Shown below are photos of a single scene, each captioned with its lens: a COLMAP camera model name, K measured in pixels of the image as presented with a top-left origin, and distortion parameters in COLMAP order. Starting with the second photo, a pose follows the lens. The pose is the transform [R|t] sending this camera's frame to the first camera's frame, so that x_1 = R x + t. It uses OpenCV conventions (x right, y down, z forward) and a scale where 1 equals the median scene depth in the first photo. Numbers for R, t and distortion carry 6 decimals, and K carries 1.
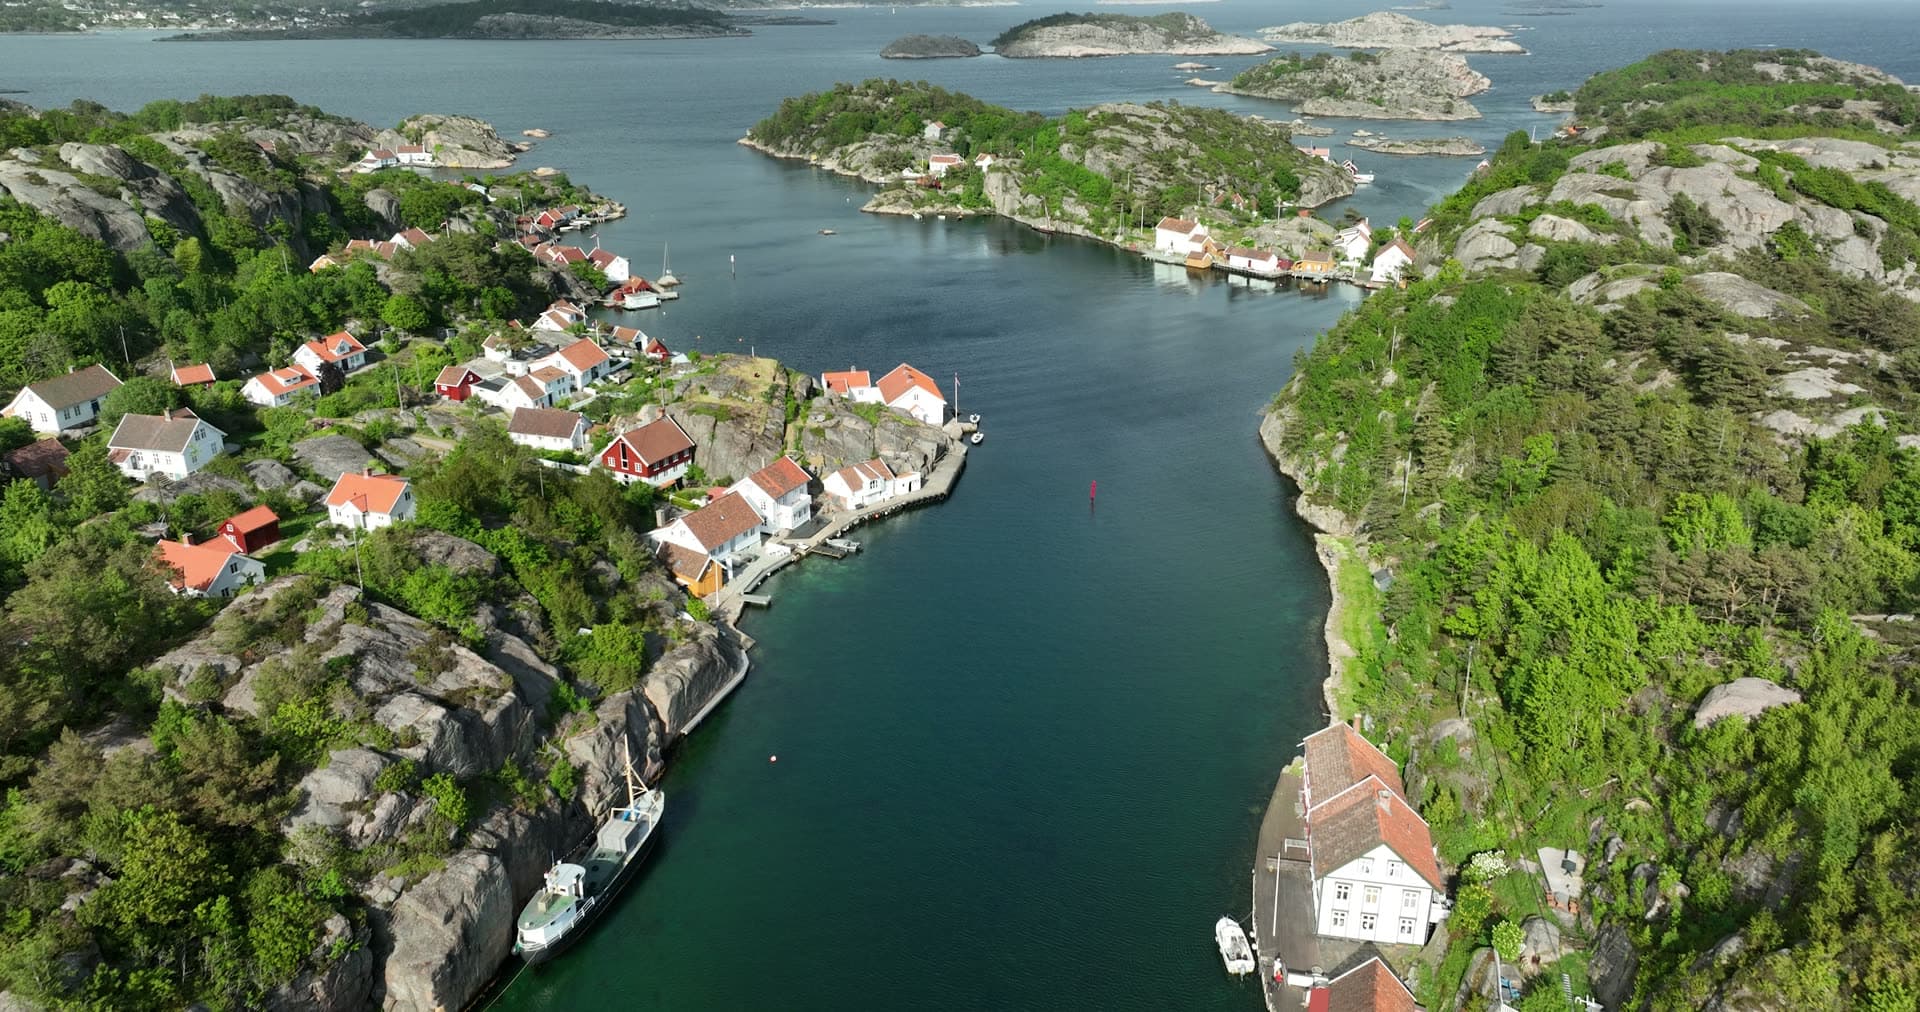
lens RADIAL K [[1344.0, 0, 960.0], [0, 1344.0, 506.0], [0, 0, 1]] dist [0.000300, 0.013125]
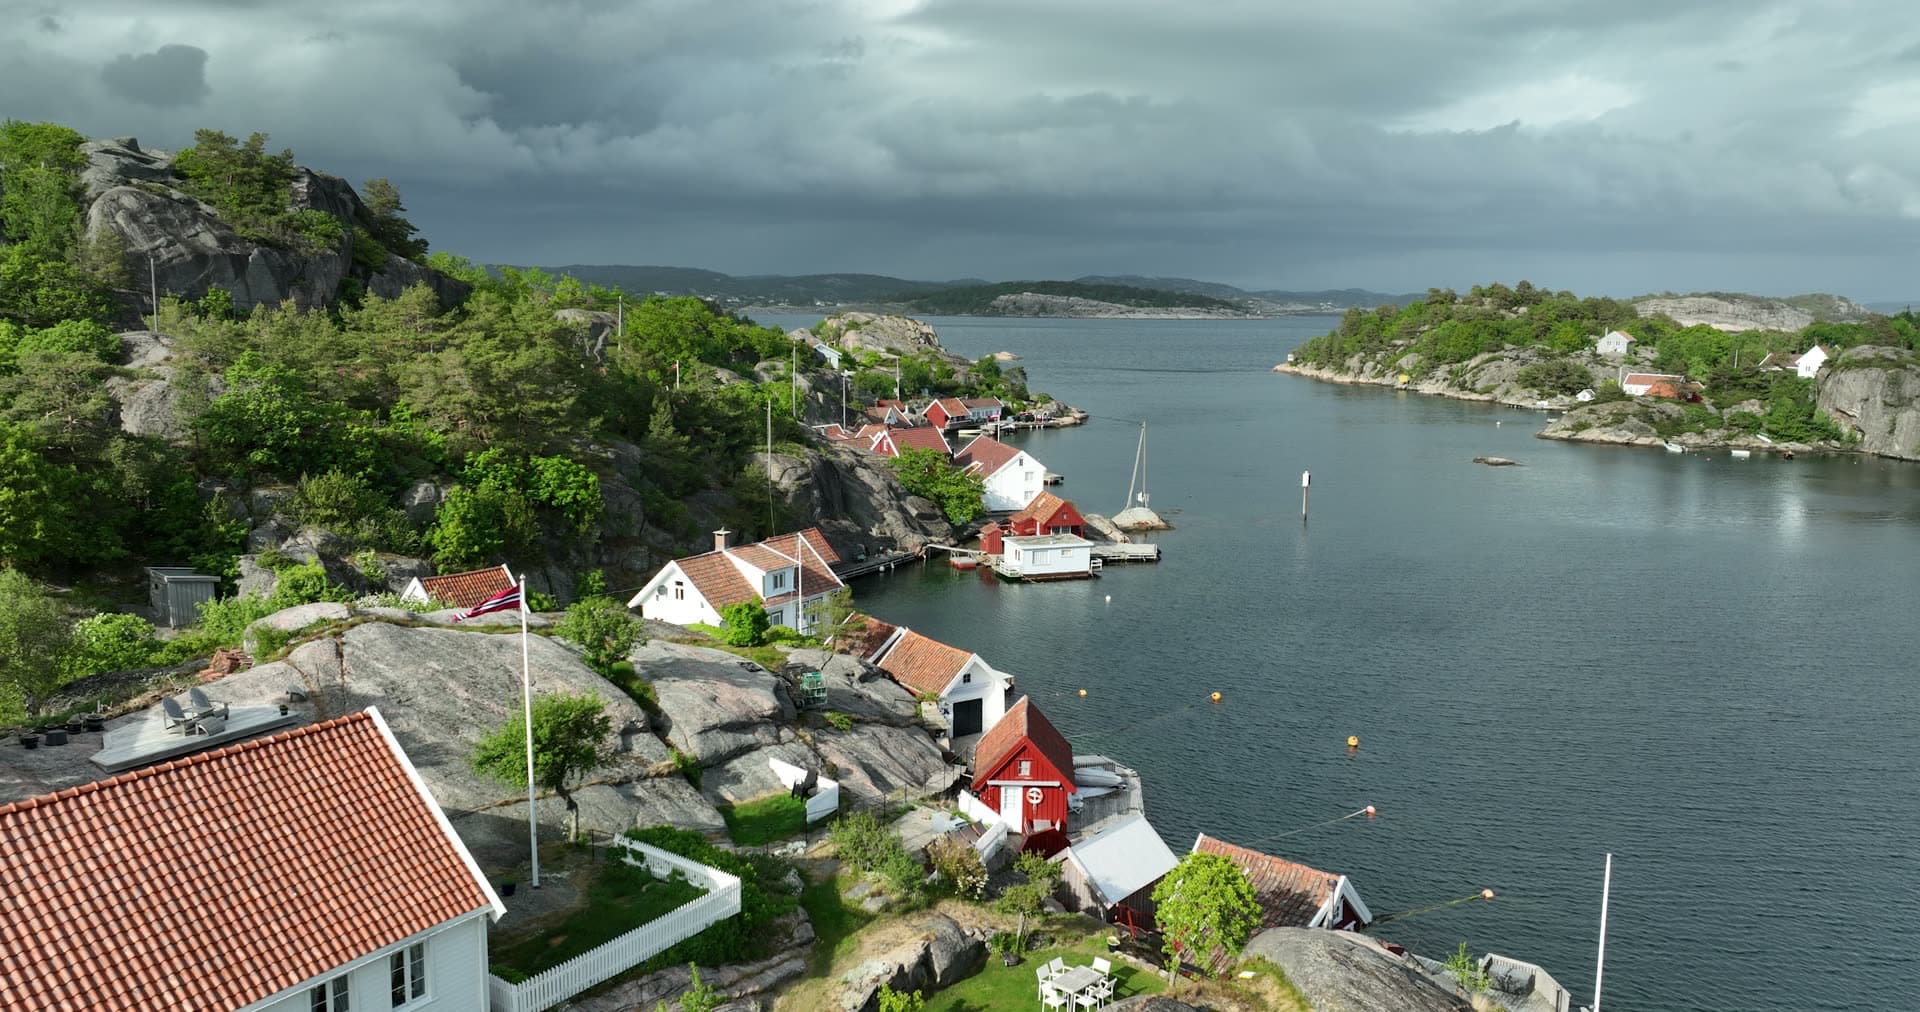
lens RADIAL K [[1344.0, 0, 960.0], [0, 1344.0, 506.0], [0, 0, 1]] dist [0.000300, 0.013125]
pose [[0.933933, 0.061753, -0.352074, -0.104322], [-0.137661, 0.971128, -0.194835, -0.071628], [0.329877, 0.230430, 0.915469, 0.507978]]
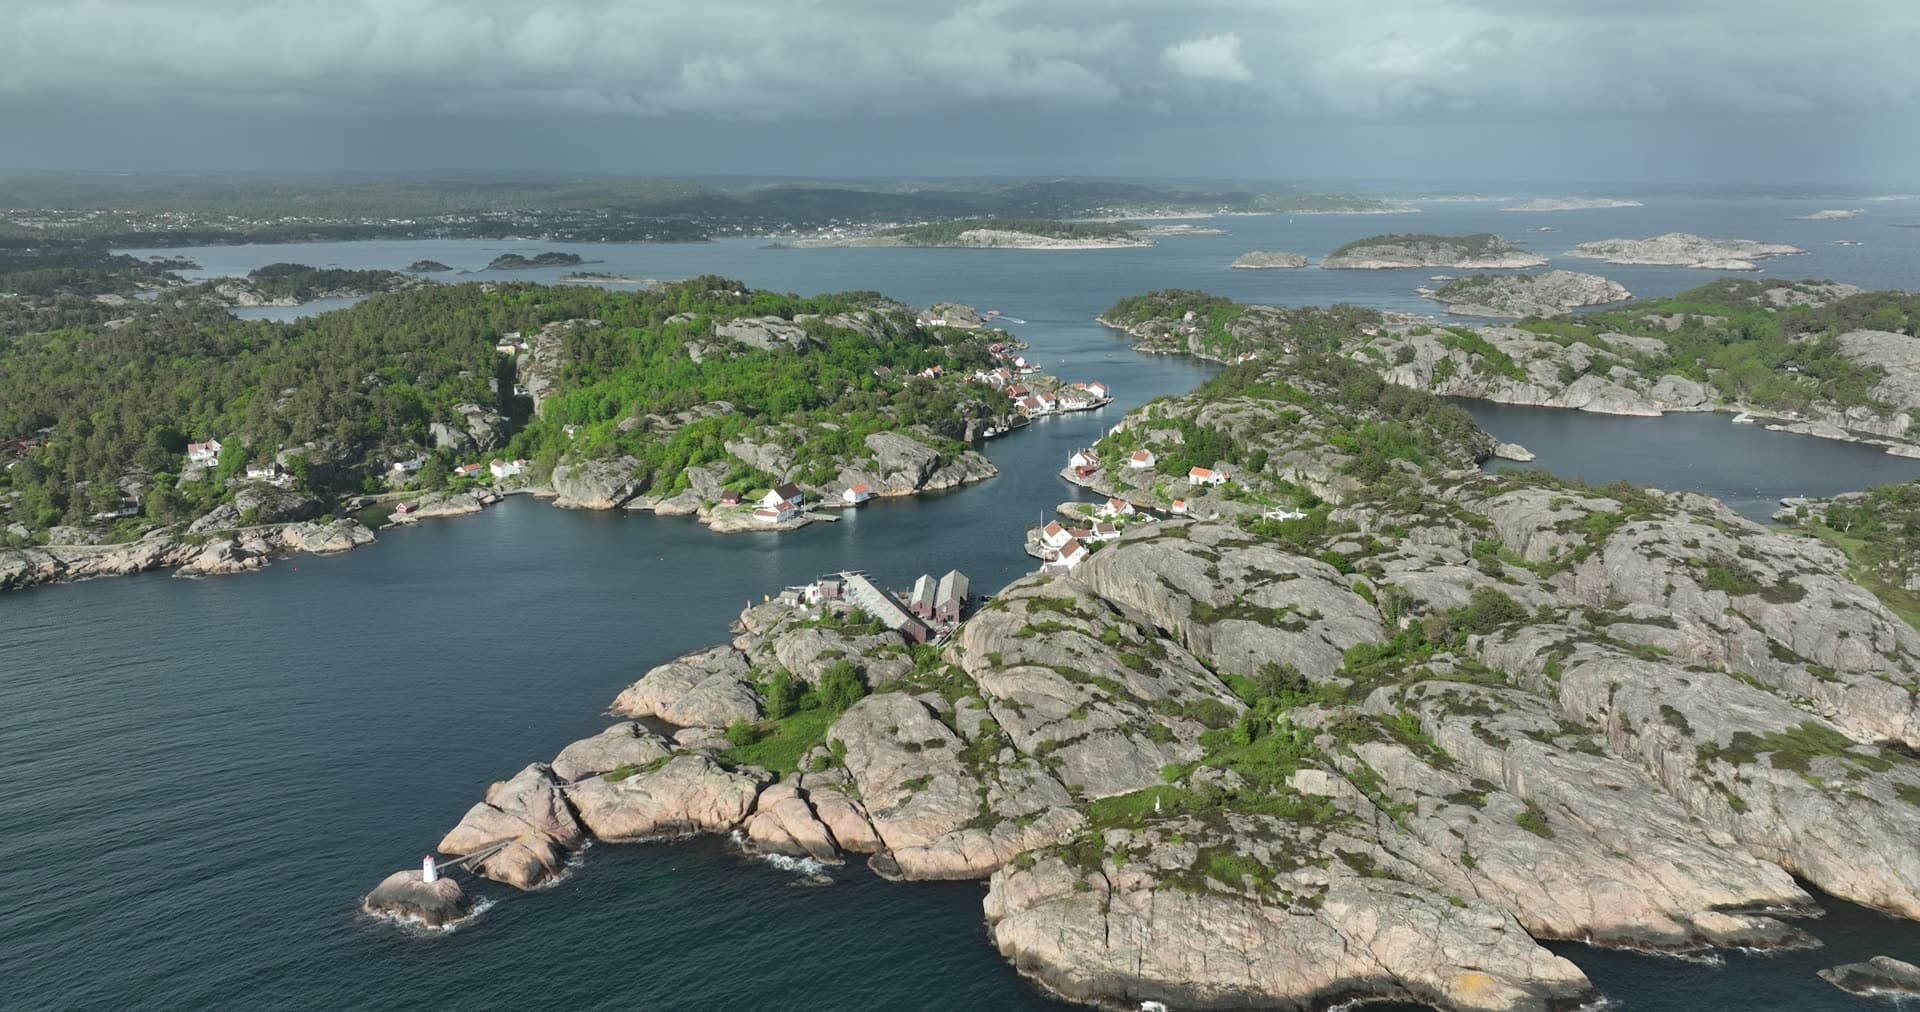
lens RADIAL K [[1344.0, 0, 960.0], [0, 1344.0, 506.0], [0, 0, 1]] dist [0.000300, 0.013125]
pose [[0.950250, 0.069041, -0.303741, 0.378409], [-0.108440, 0.987452, -0.114805, 0.348271], [0.292003, 0.142031, 0.945812, -1.244110]]
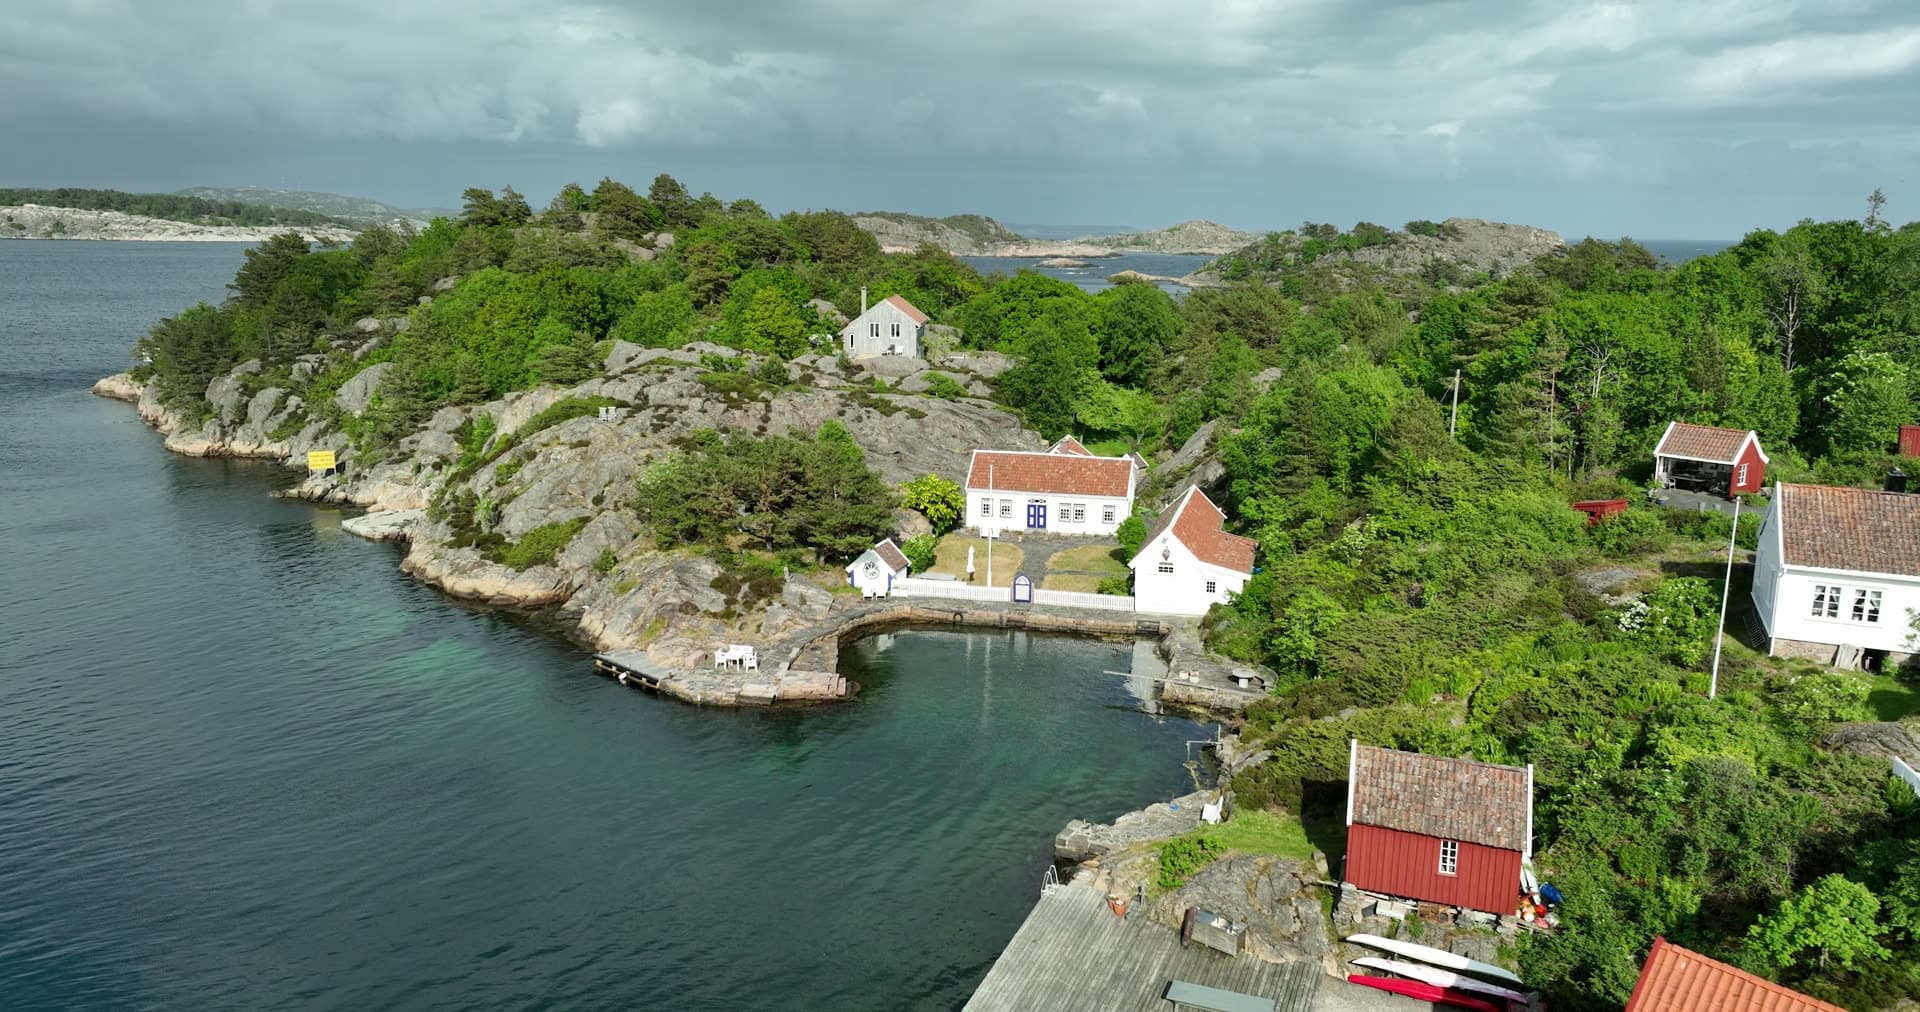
lens RADIAL K [[1344.0, 0, 960.0], [0, 1344.0, 506.0], [0, 0, 1]] dist [0.000300, 0.013125]
pose [[0.976070, -0.033083, 0.214926, -0.079287], [0.068262, 0.985015, -0.158387, -0.288658], [-0.206465, 0.169268, 0.963701, 1.060624]]
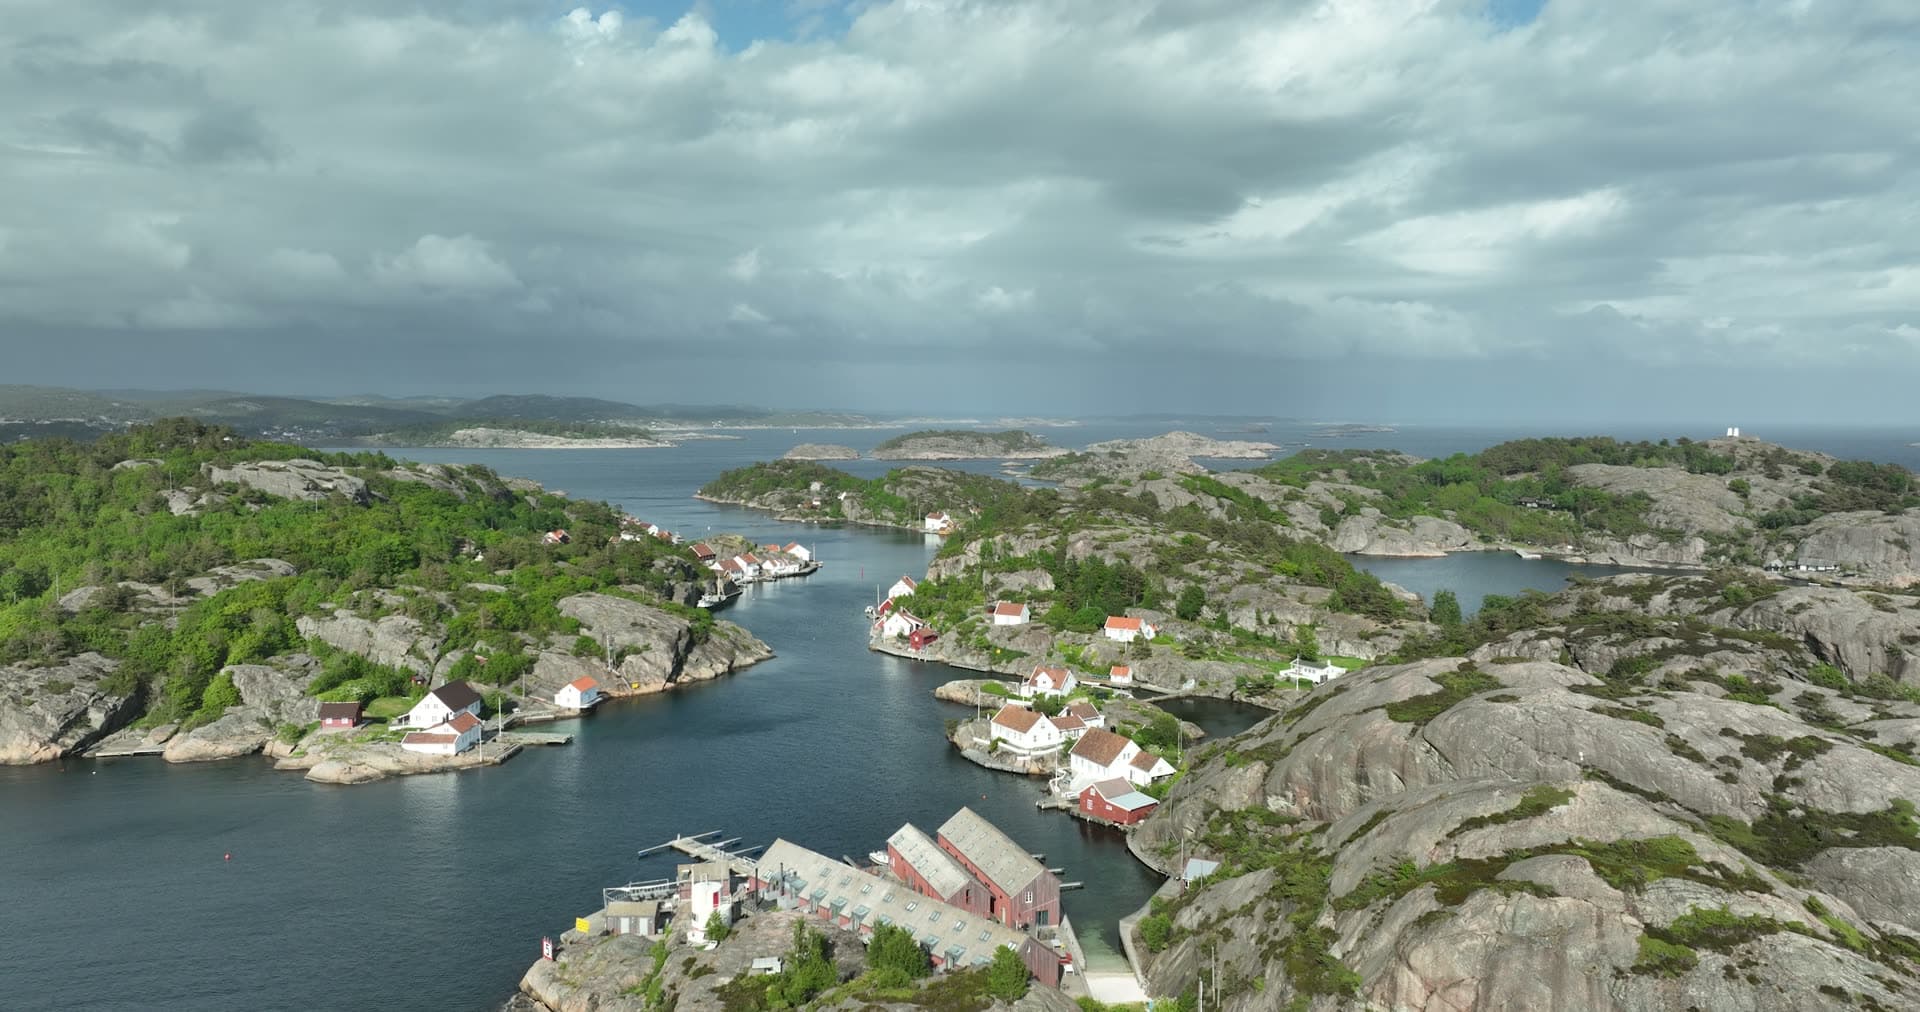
lens RADIAL K [[1344.0, 0, 960.0], [0, 1344.0, 506.0], [0, 0, 1]] dist [0.000300, 0.013125]
pose [[0.997133, 0.001070, 0.075657, 0.043224], [0.021398, 0.955096, -0.295524, 0.320014], [-0.072576, 0.296296, 0.952335, -0.785098]]
